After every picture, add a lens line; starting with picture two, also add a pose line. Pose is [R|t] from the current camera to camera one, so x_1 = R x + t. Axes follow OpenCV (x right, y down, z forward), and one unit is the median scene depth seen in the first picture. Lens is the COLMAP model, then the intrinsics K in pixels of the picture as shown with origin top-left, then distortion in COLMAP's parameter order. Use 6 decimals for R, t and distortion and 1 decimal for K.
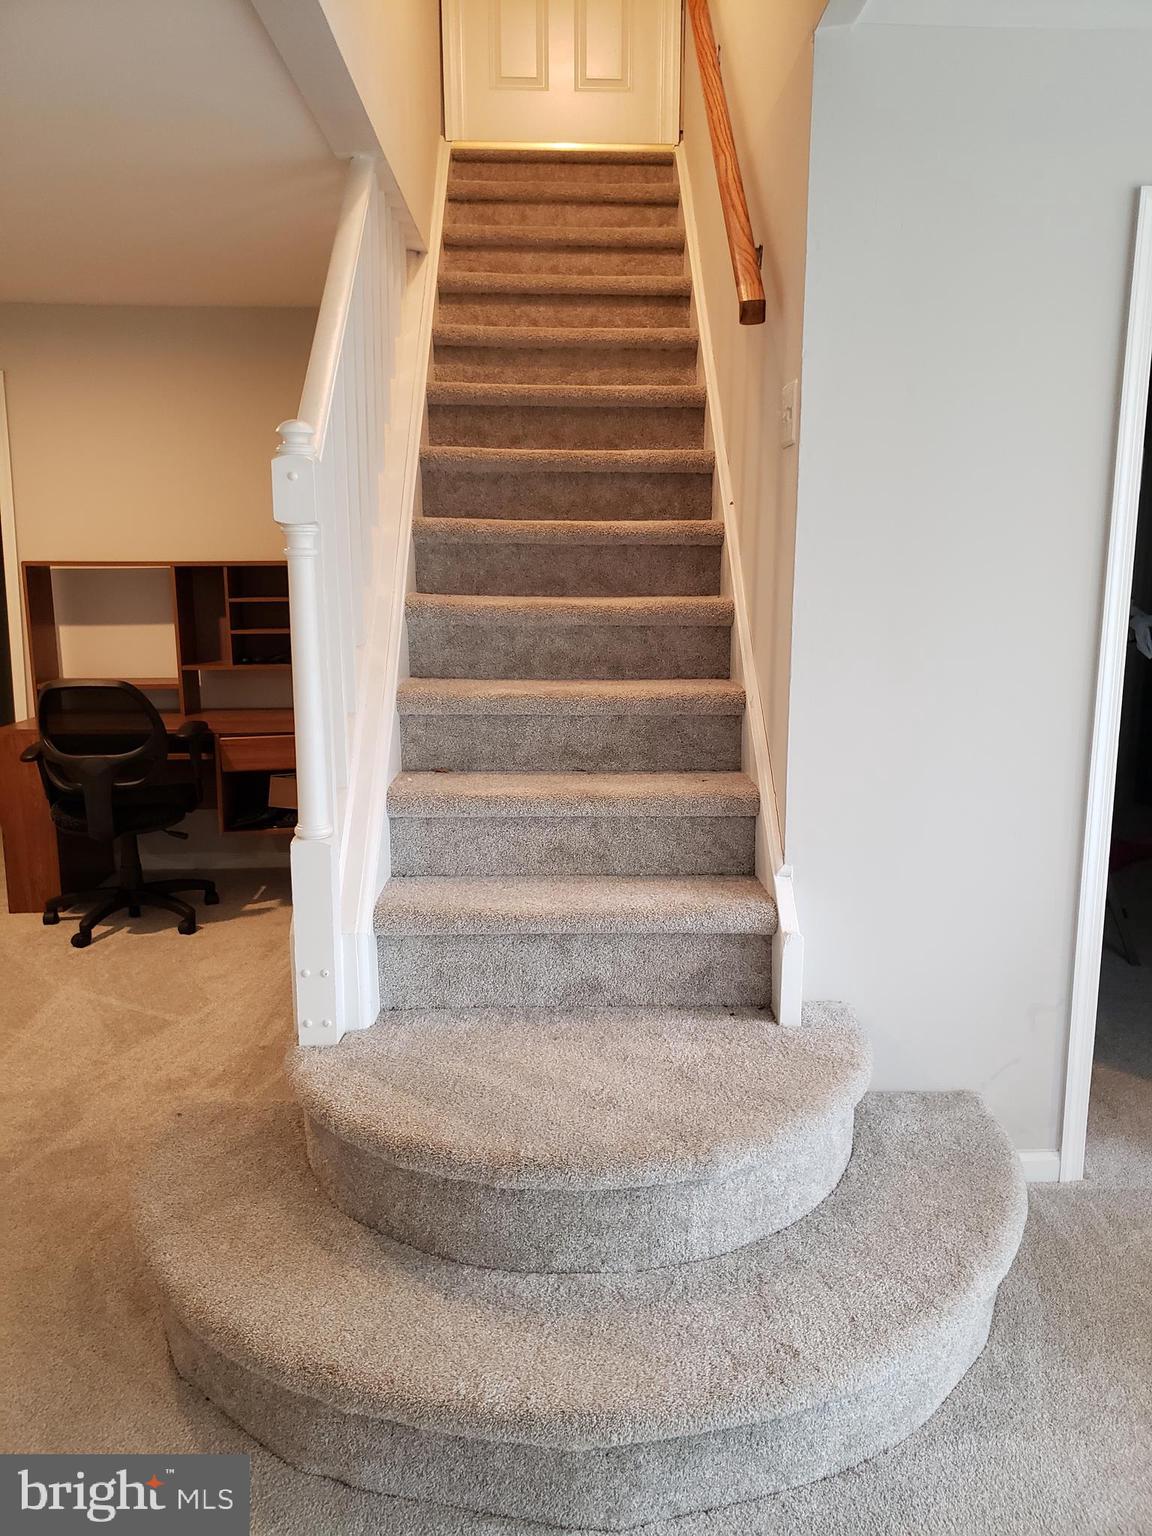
lens RADIAL K [[1167.6, 0, 576.0], [0, 1167.6, 768.0], [0, 0, 1]] dist [0.027877, 0.001201]
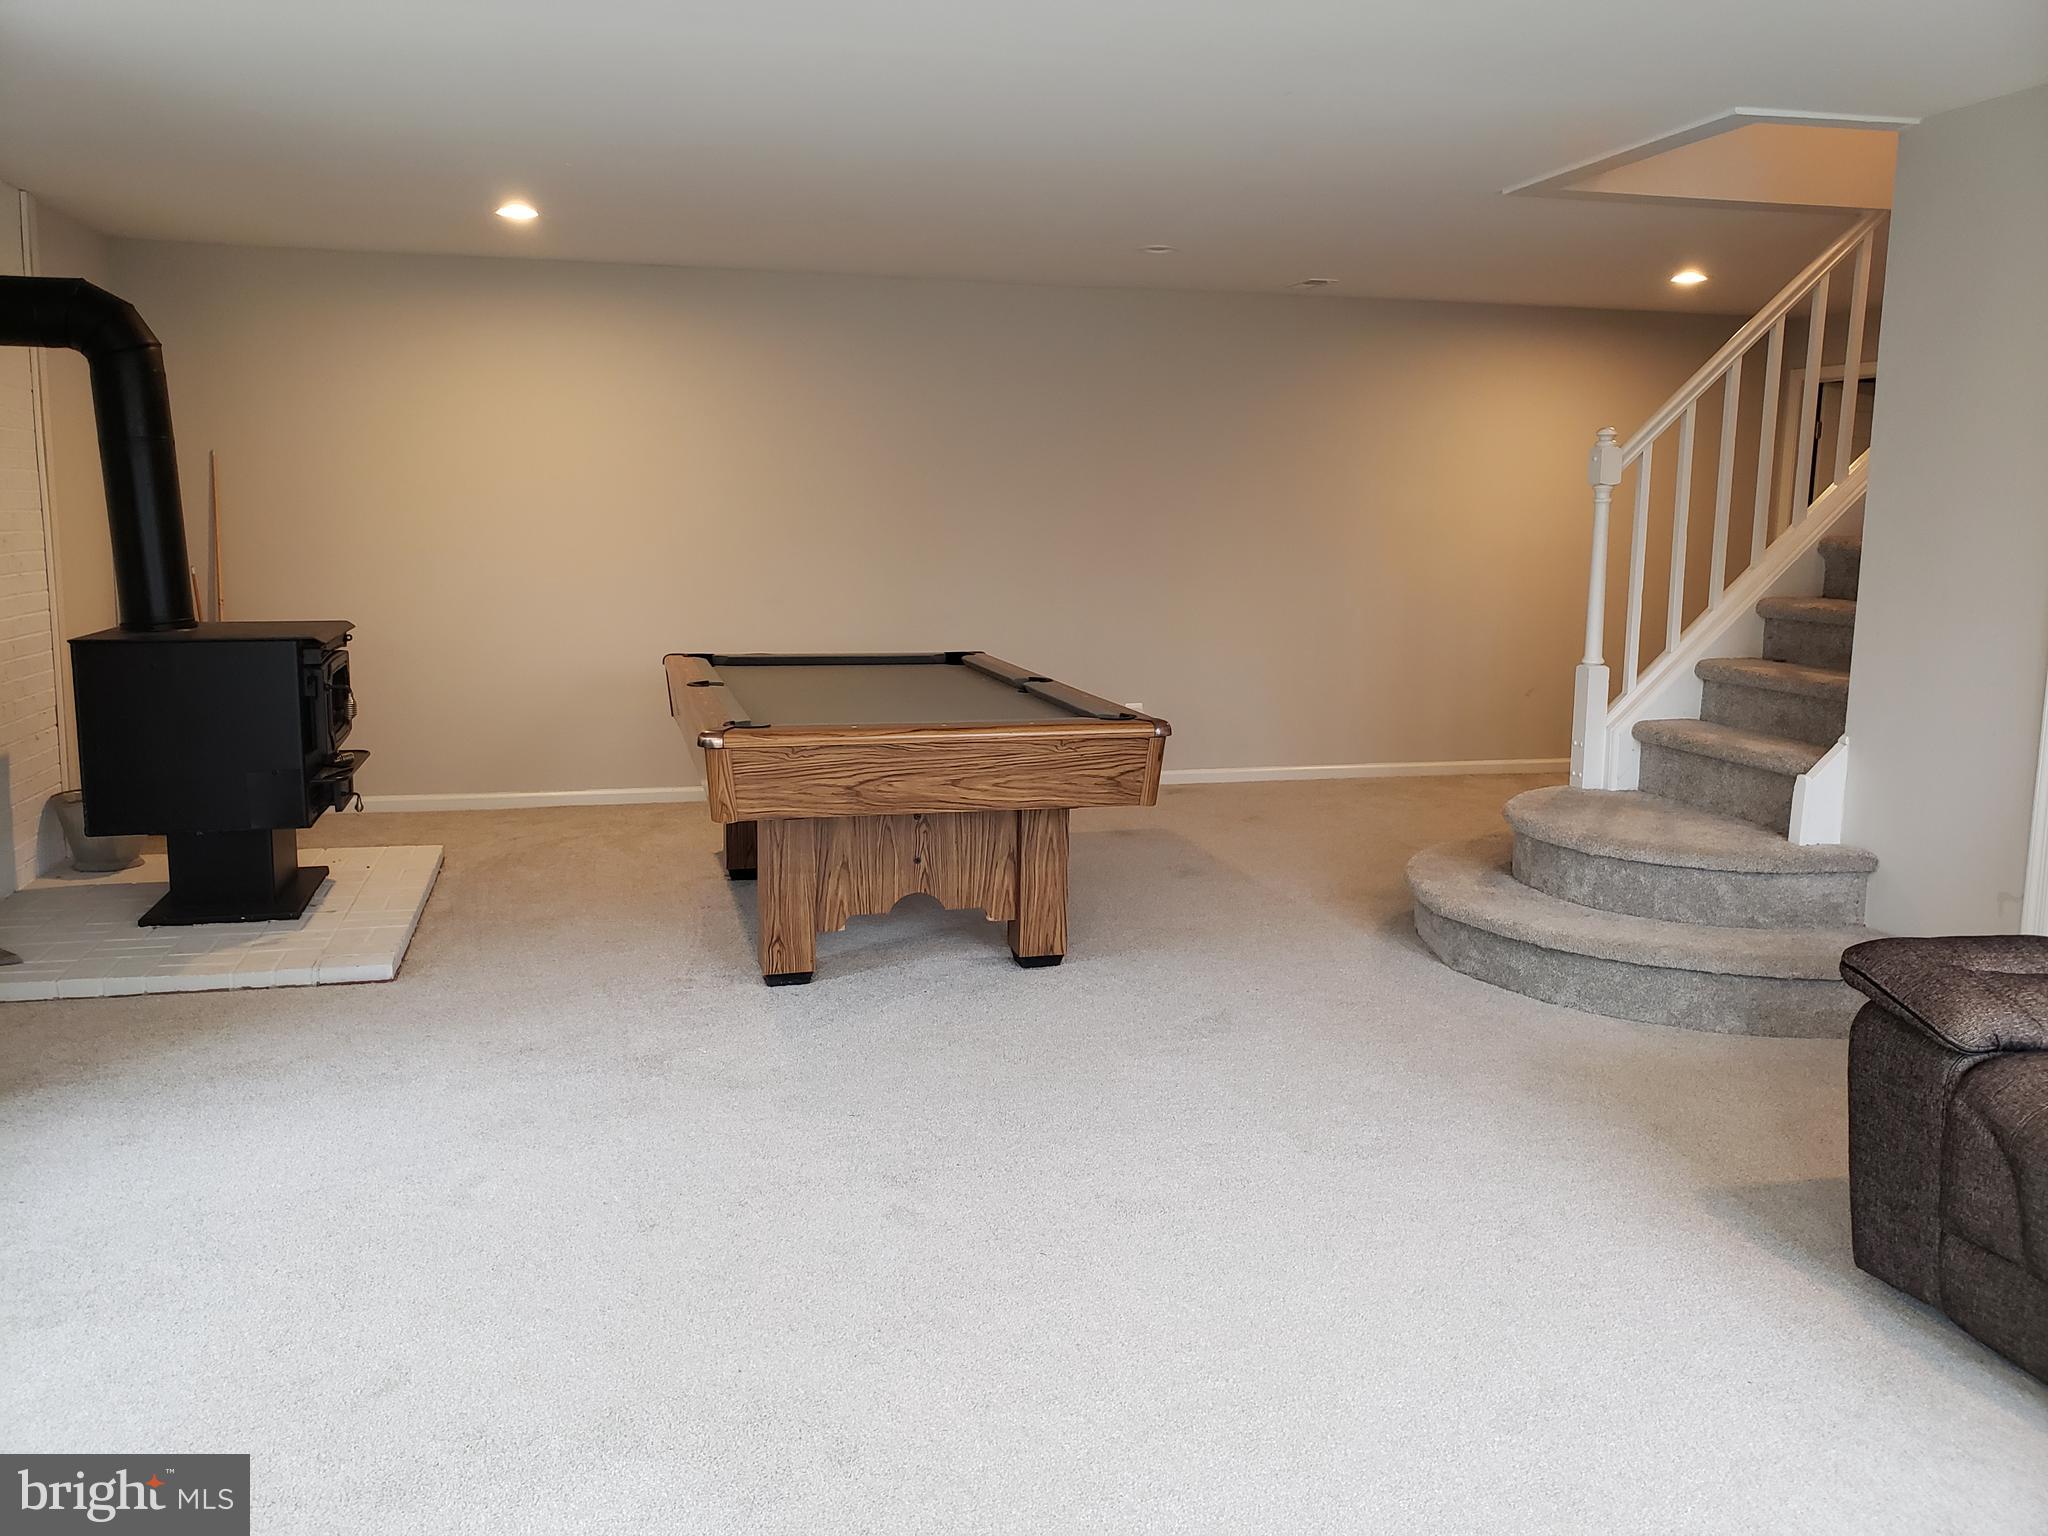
lens RADIAL K [[1581.0, 0, 1024.0], [0, 1581.0, 768.0], [0, 0, 1]] dist [0.076823, -0.070858]
pose [[0.180607, 0.160716, -0.970336, 1.788703], [-0.188964, 0.973851, 0.126127, 0.064177], [0.965232, 0.160579, 0.206254, -0.263633]]
